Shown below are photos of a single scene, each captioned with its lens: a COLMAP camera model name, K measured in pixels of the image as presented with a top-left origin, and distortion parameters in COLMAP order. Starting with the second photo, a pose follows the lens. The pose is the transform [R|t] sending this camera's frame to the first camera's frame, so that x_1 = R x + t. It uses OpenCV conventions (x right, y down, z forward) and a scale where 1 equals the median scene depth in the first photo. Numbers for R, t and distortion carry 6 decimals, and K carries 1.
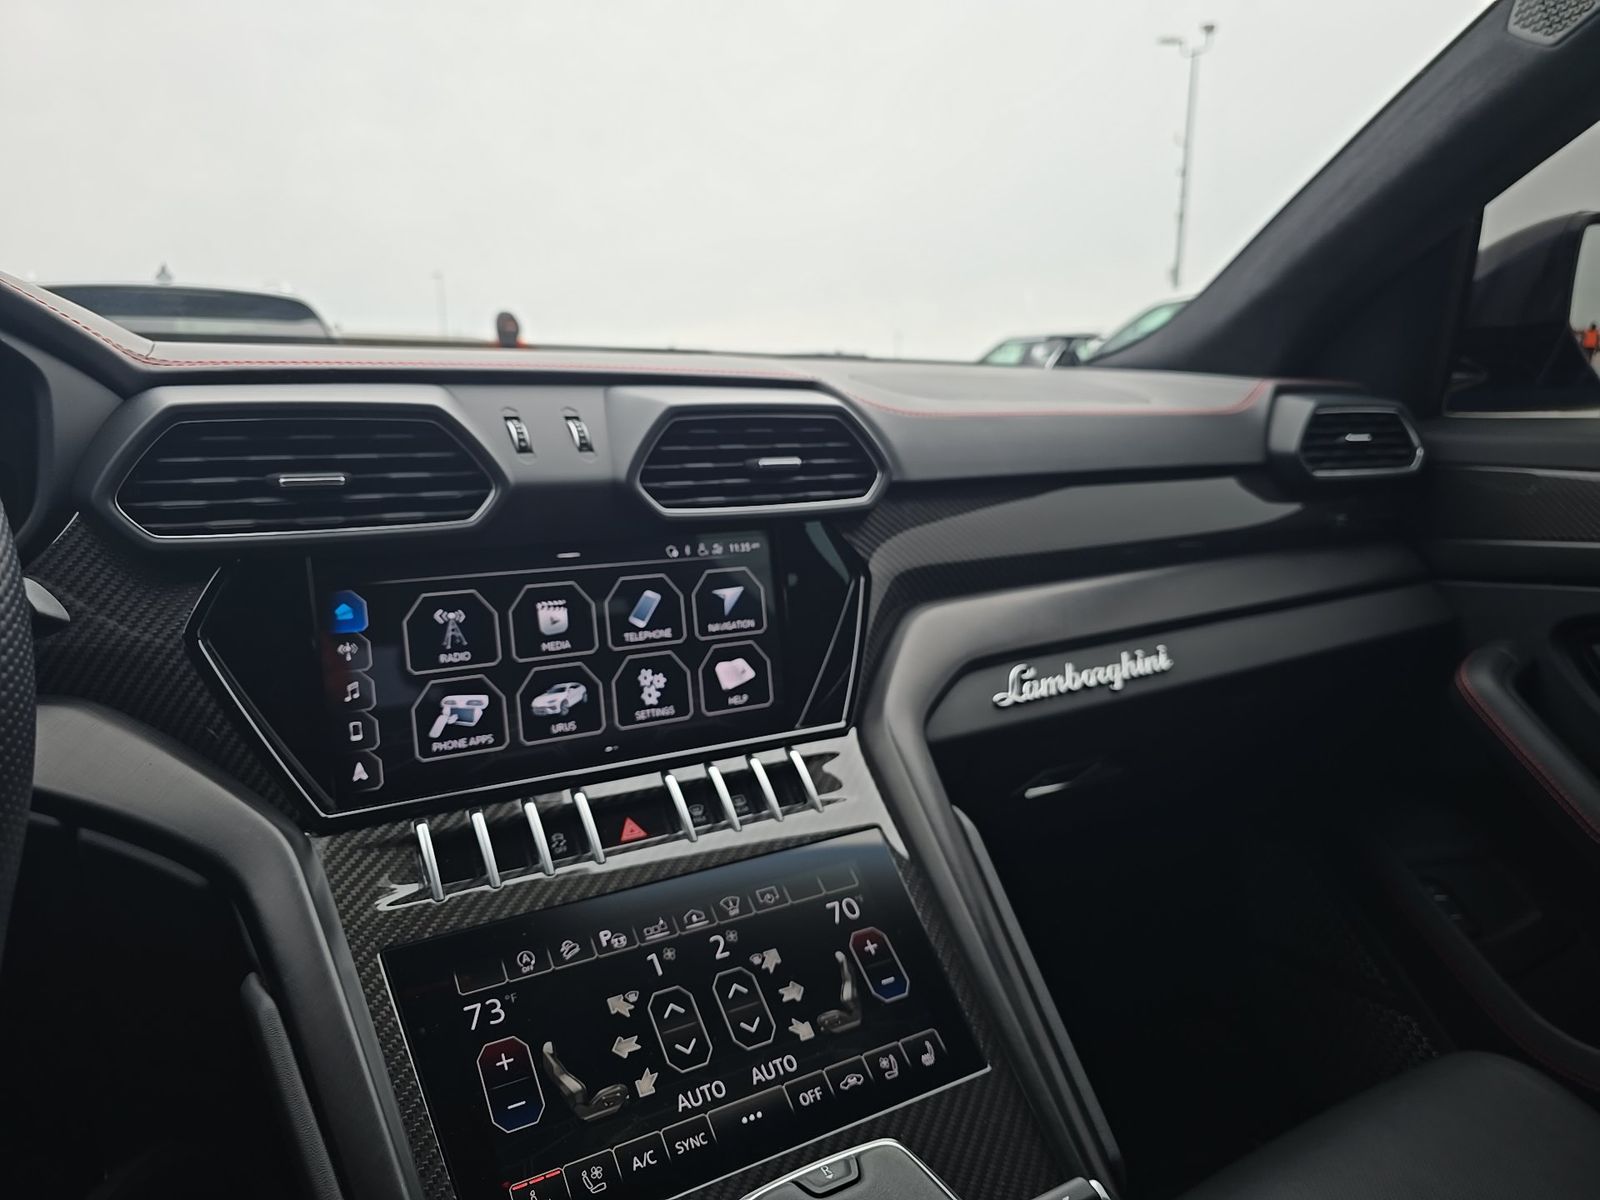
lens RADIAL K [[1109.6, 0, 800.0], [0, 1109.6, 600.0], [0, 0, 1]] dist [0.000867, -0.002830]
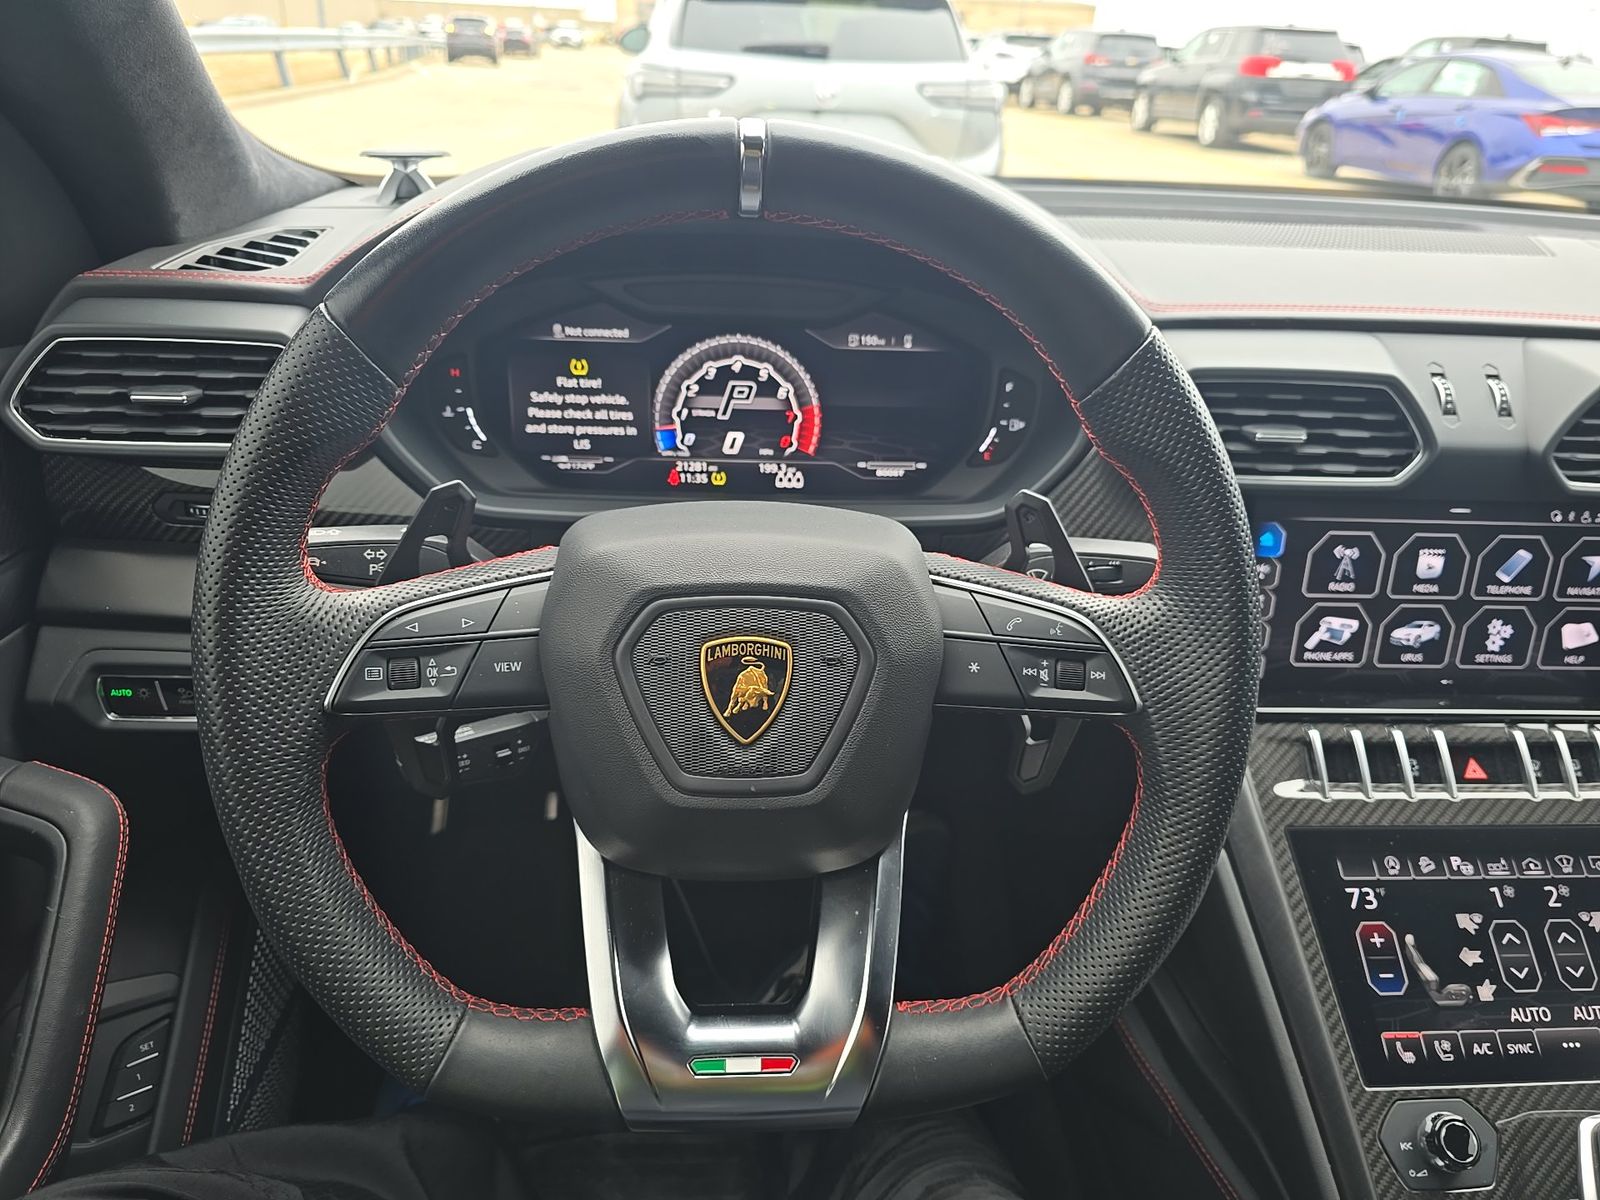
lens RADIAL K [[1073.0, 0, 805.8], [0, 1073.0, 625.3], [0, 0, 1]] dist [-0.000997, -0.000465]
pose [[0.884121, 0.247808, -0.396133, -0.355874], [-0.126354, 0.942992, 0.307898, -0.190947], [0.449849, -0.222166, 0.865031, -0.255470]]
